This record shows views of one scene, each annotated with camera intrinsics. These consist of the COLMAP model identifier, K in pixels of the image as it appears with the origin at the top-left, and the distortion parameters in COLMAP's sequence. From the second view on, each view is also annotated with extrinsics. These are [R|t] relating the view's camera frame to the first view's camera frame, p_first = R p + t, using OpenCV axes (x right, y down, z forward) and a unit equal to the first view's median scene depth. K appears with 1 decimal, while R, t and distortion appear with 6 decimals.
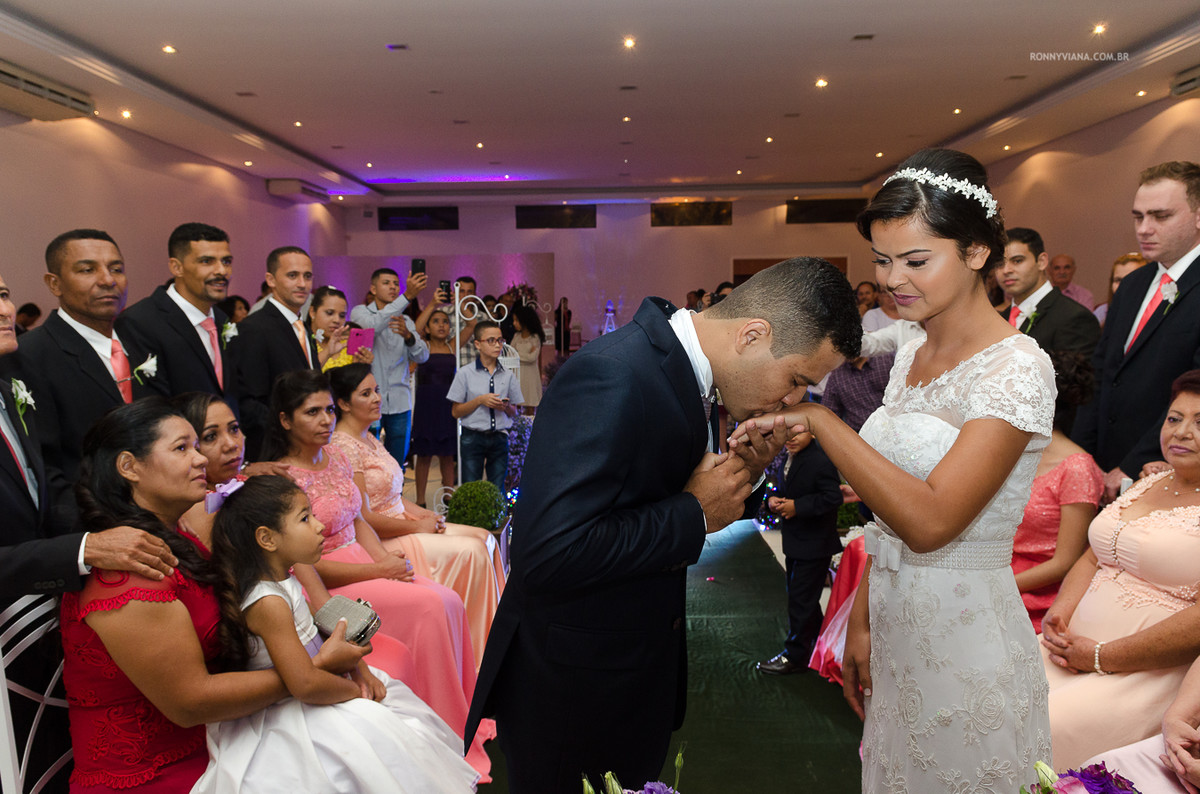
lens RADIAL K [[902.5, 0, 606.2], [0, 902.5, 405.4], [0, 0, 1]] dist [0.046174, -0.024236]
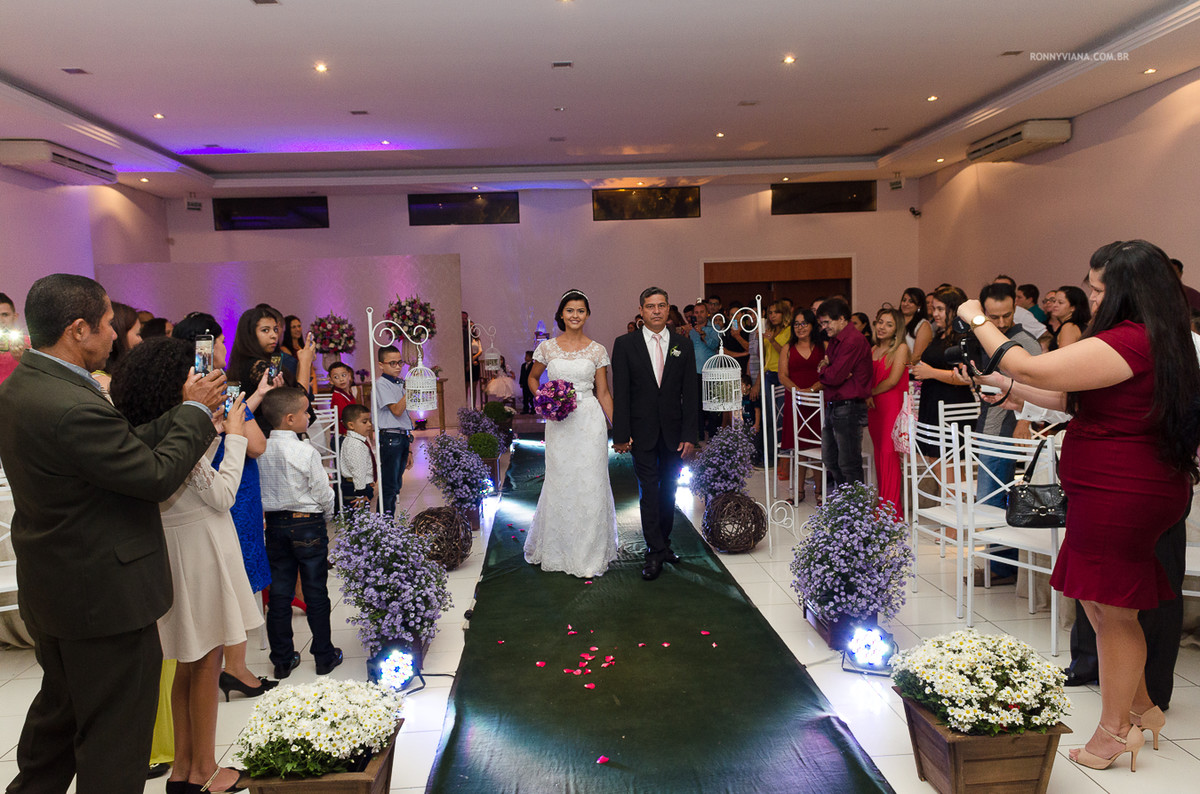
lens RADIAL K [[902.5, 0, 589.9], [0, 902.5, 392.9], [0, 0, 1]] dist [0.046174, -0.024236]
pose [[0.997823, -0.026168, 0.060538, -0.008364], [0.028441, 0.998911, -0.036995, -0.119049], [-0.059504, 0.038636, 0.997480, 1.094596]]
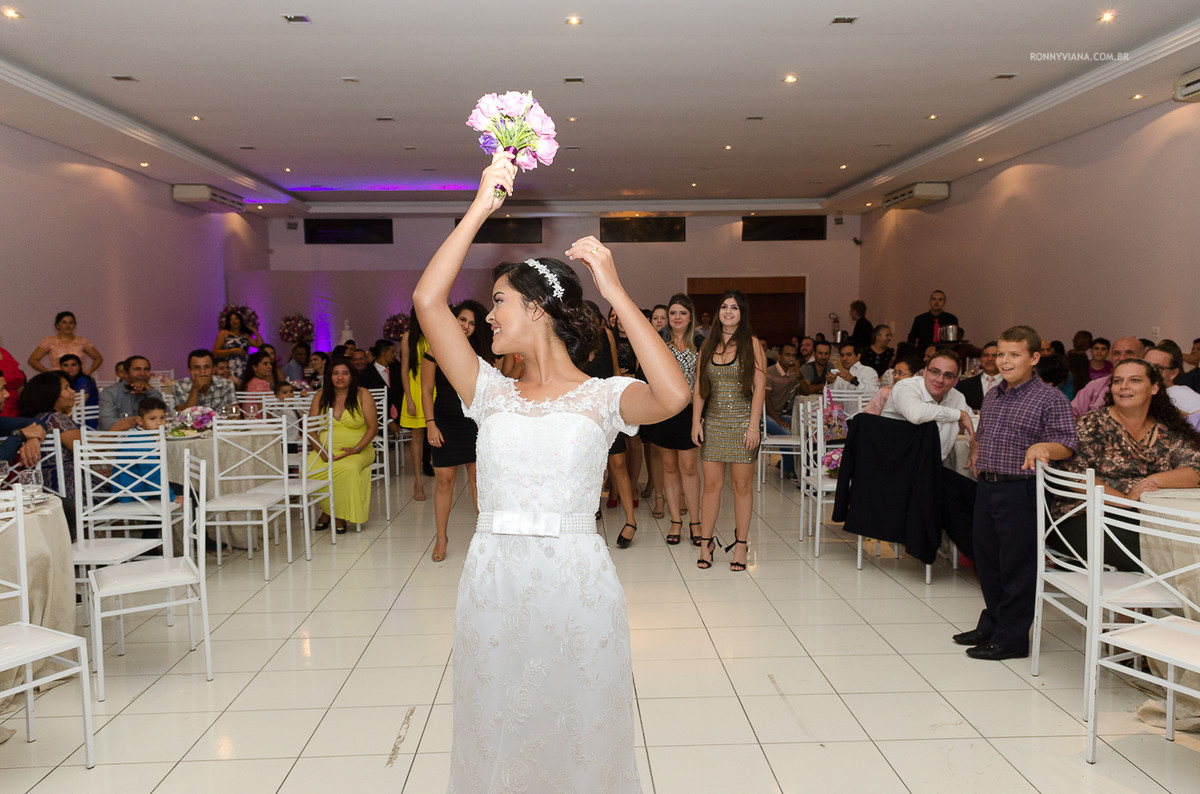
lens RADIAL K [[902.5, 0, 603.9], [0, 902.5, 393.4], [0, 0, 1]] dist [0.046174, -0.024236]
pose [[0.998563, -0.000103, 0.053598, 0.012615], [0.001966, 0.999396, -0.034702, -0.033185], [-0.053562, 0.034758, 0.997959, 0.280951]]
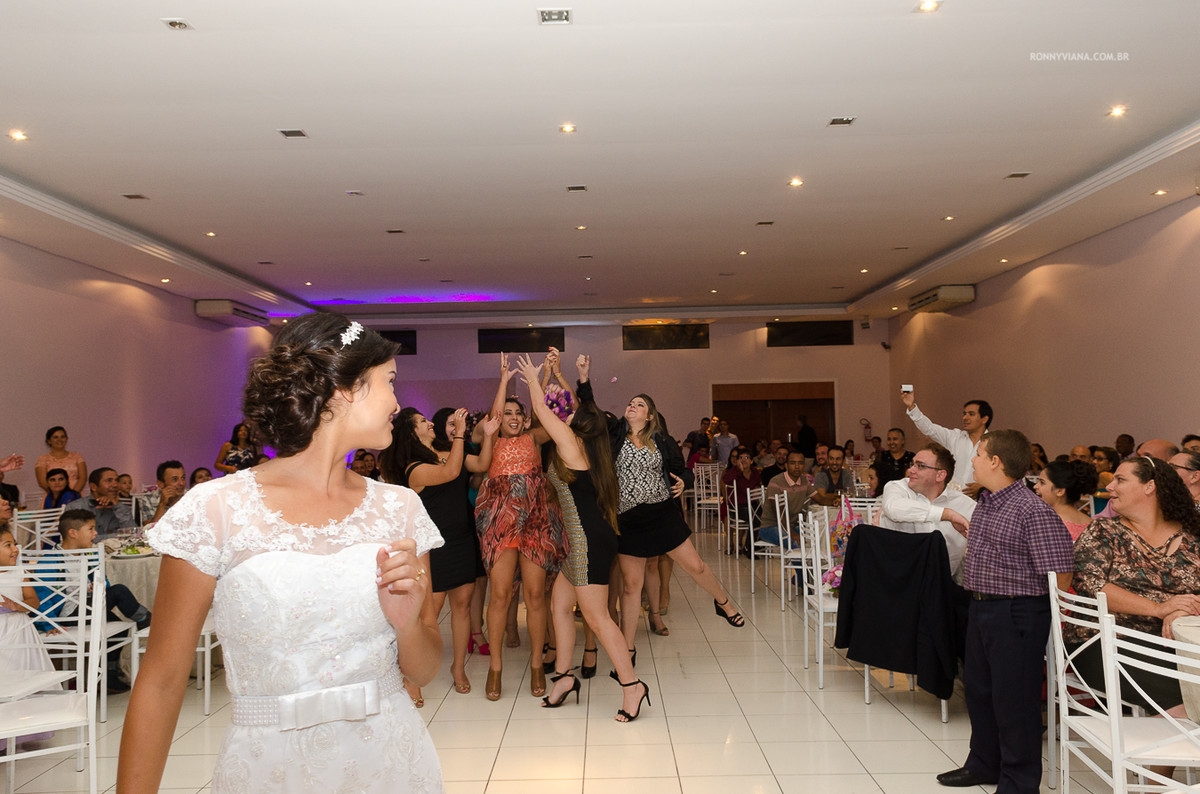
lens RADIAL K [[902.5, 0, 602.5], [0, 902.5, 396.5], [0, 0, 1]] dist [0.046174, -0.024236]
pose [[0.999961, -0.005789, 0.006637, 0.089336], [0.006727, 0.988441, -0.151457, -0.036902], [-0.005684, 0.151495, 0.988442, 0.351716]]
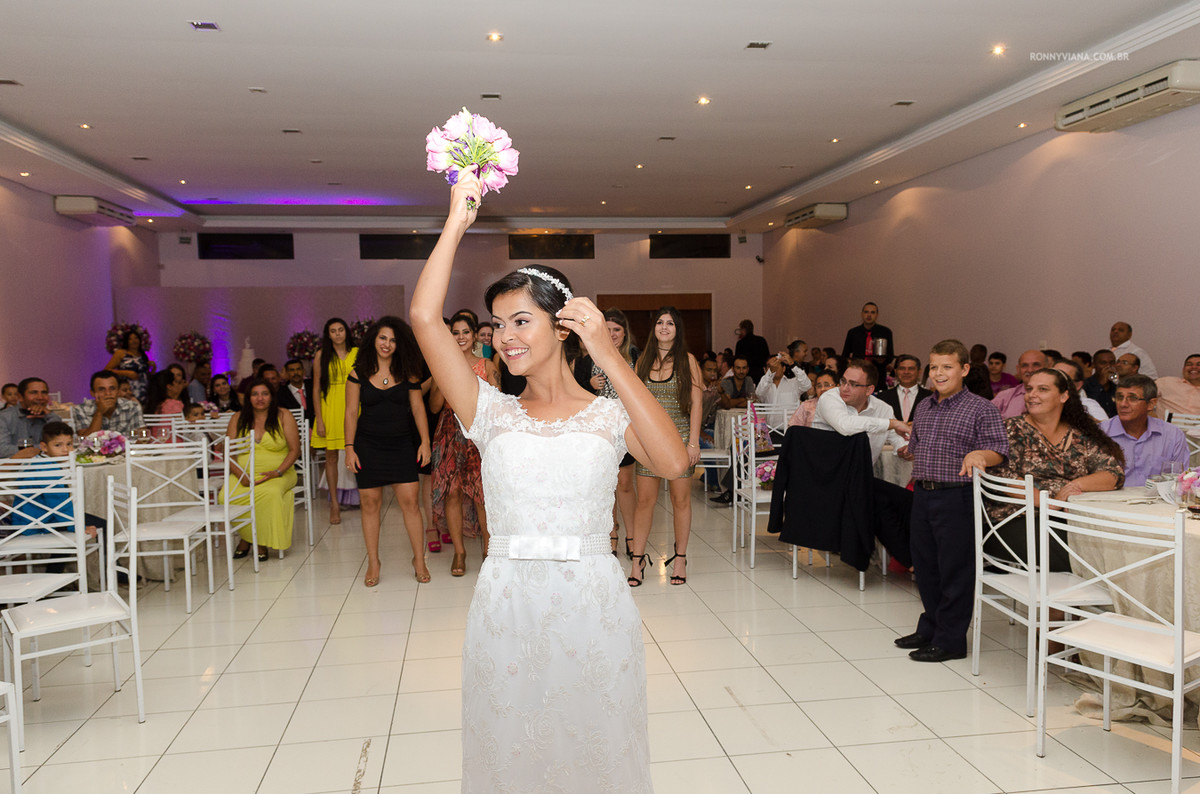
lens RADIAL K [[902.5, 0, 604.9], [0, 902.5, 392.9], [0, 0, 1]] dist [0.046174, -0.024236]
pose [[0.986525, -0.011756, 0.163190, -0.029316], [0.020579, 0.998410, -0.052482, -0.033105], [-0.162313, 0.055133, 0.985198, 0.289100]]
